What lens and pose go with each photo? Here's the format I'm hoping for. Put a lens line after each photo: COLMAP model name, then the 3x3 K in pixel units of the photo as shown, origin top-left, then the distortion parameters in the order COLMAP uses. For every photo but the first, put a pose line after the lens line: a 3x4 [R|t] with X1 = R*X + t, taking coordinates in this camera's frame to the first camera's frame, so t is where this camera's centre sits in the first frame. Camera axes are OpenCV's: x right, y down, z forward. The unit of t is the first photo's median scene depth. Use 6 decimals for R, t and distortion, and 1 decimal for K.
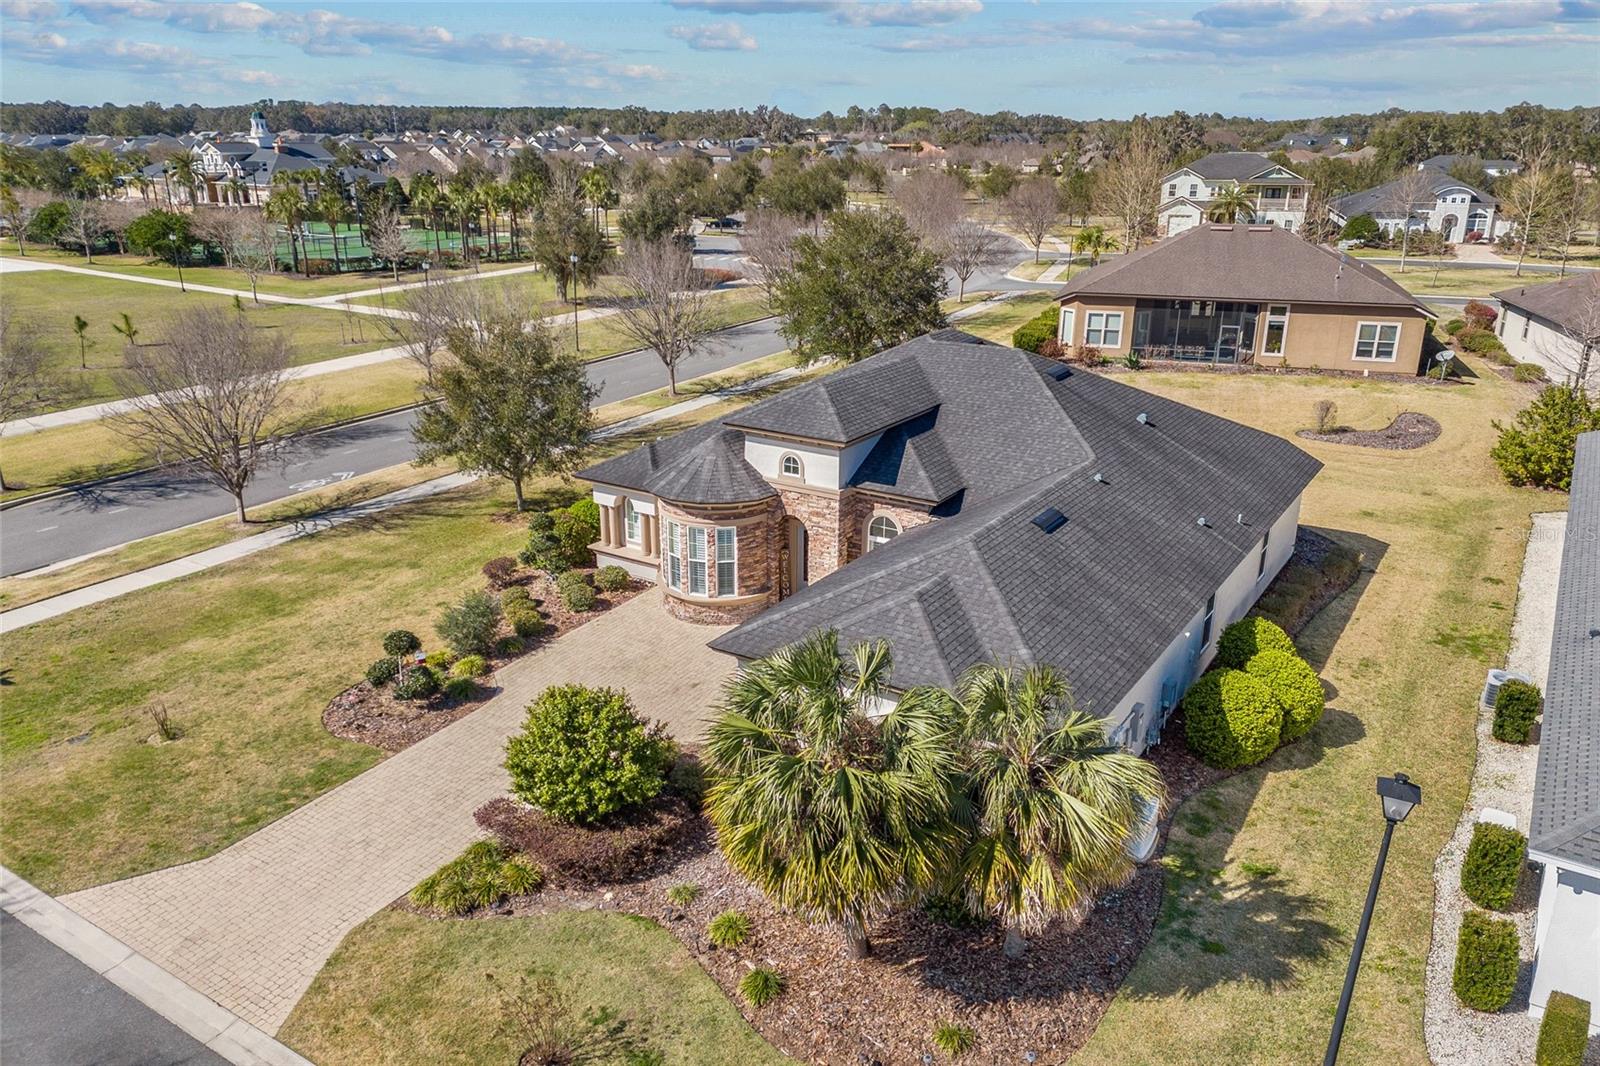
lens RADIAL K [[1181.0, 0, 809.3], [0, 1181.0, 531.8], [0, 0, 1]] dist [0.083152, -0.089973]
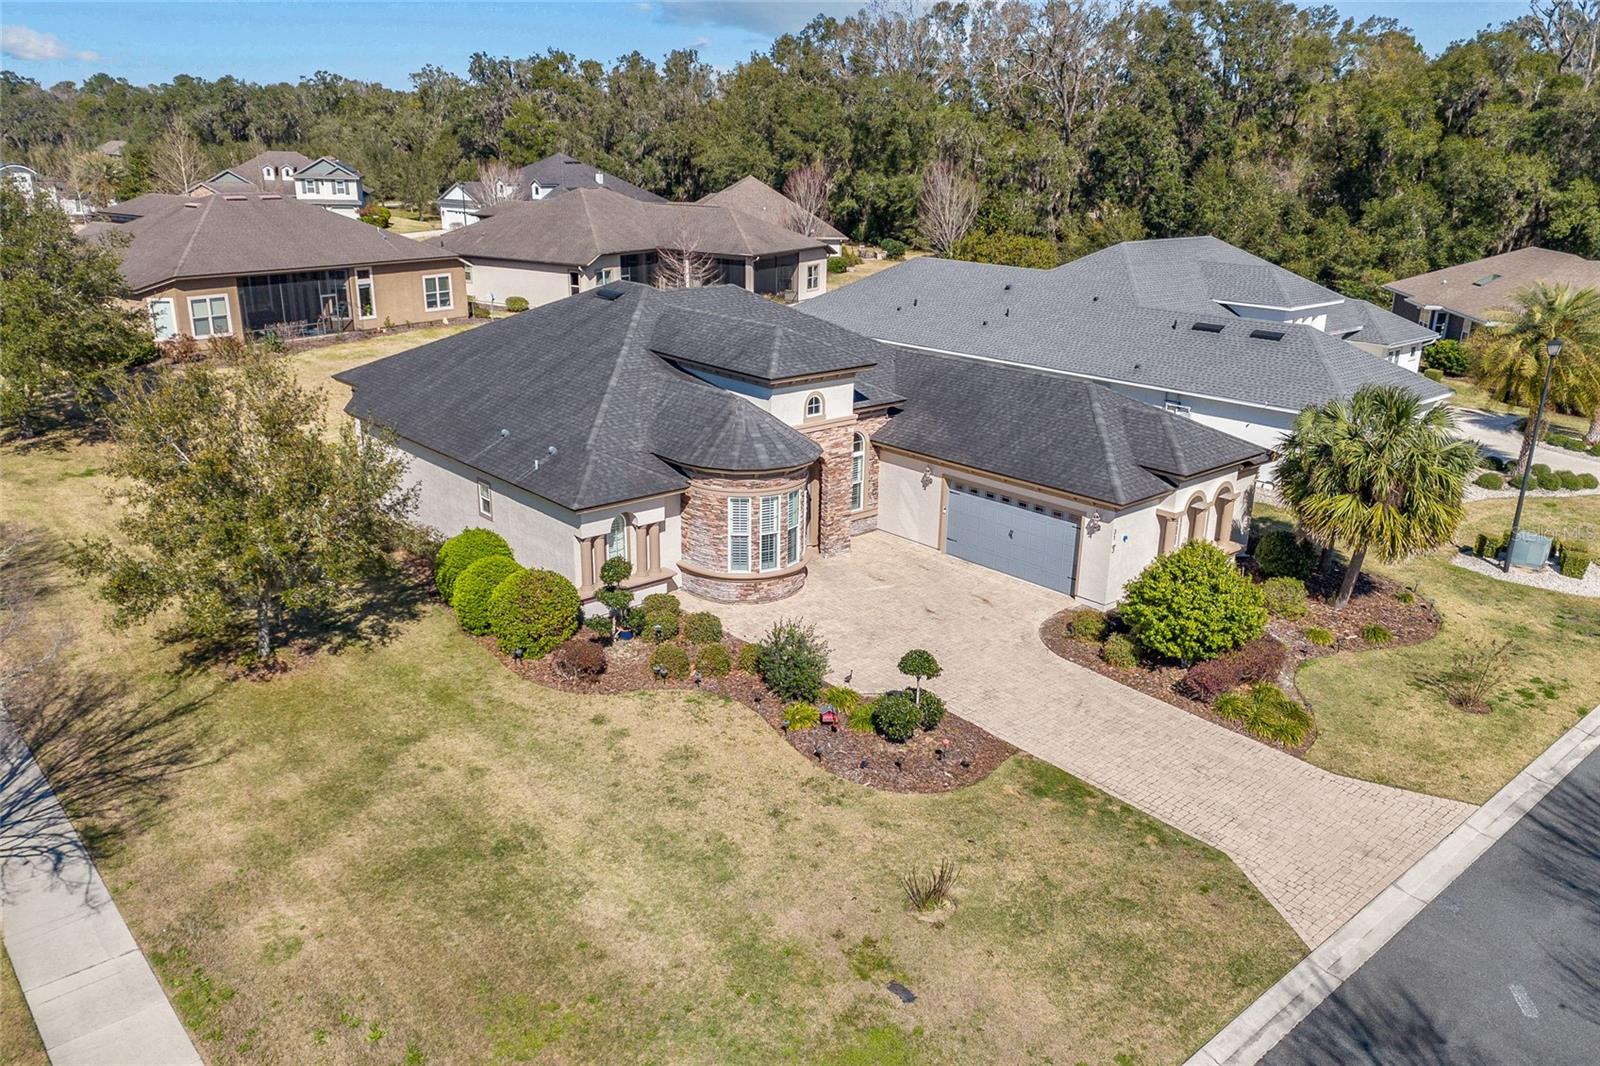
lens RADIAL K [[1181.0, 0, 809.3], [0, 1181.0, 531.8], [0, 0, 1]] dist [0.083152, -0.089973]
pose [[0.267071, -0.299866, 0.915835, -0.950806], [0.292145, 0.930825, 0.219580, -0.174461], [-0.918327, 0.208913, 0.336201, 0.663206]]
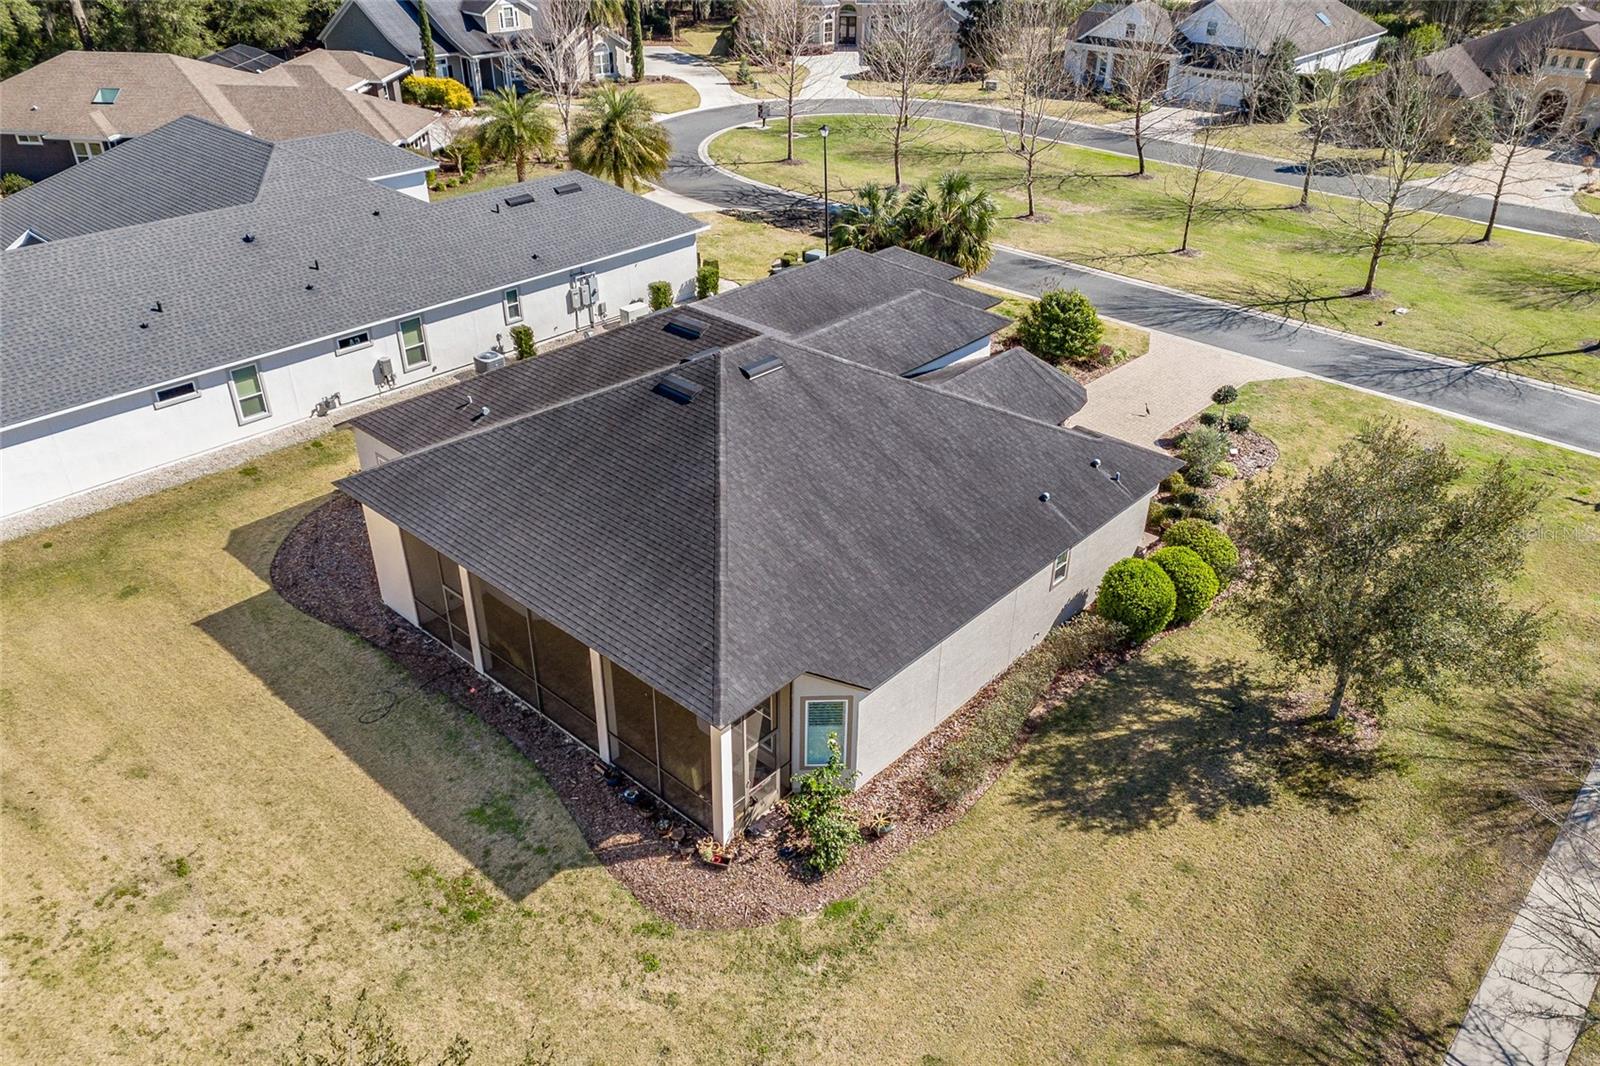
lens RADIAL K [[1181.0, 0, 809.3], [0, 1181.0, 531.8], [0, 0, 1]] dist [0.083152, -0.089973]
pose [[-0.983446, -0.107112, 0.146152, -0.057982], [0.040928, 0.654428, 0.755016, -0.772310], [-0.176518, 0.748499, -0.639211, 1.824611]]
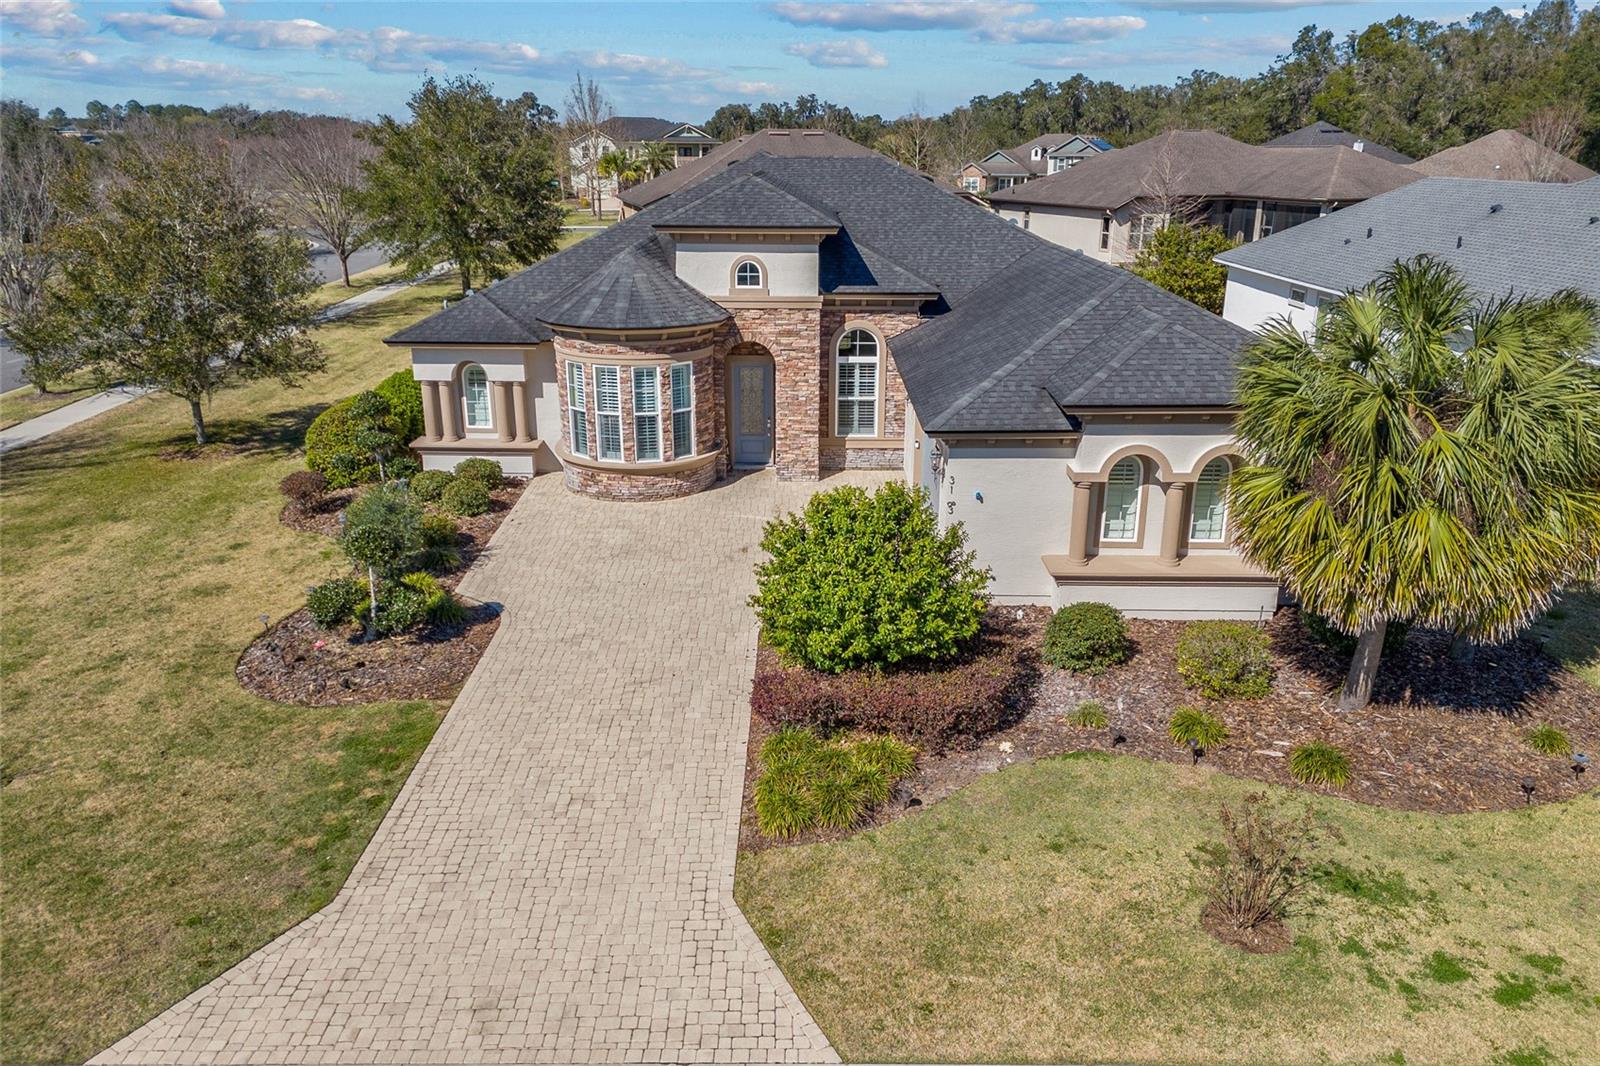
lens RADIAL K [[1157.3, 0, 817.9], [0, 1157.3, 560.5], [0, 0, 1]] dist [0.085389, -0.088956]
pose [[0.841108, -0.181259, 0.509591, -0.396063], [0.173147, 0.982828, 0.063798, 0.087855], [-0.512404, 0.034573, 0.858048, 0.303043]]
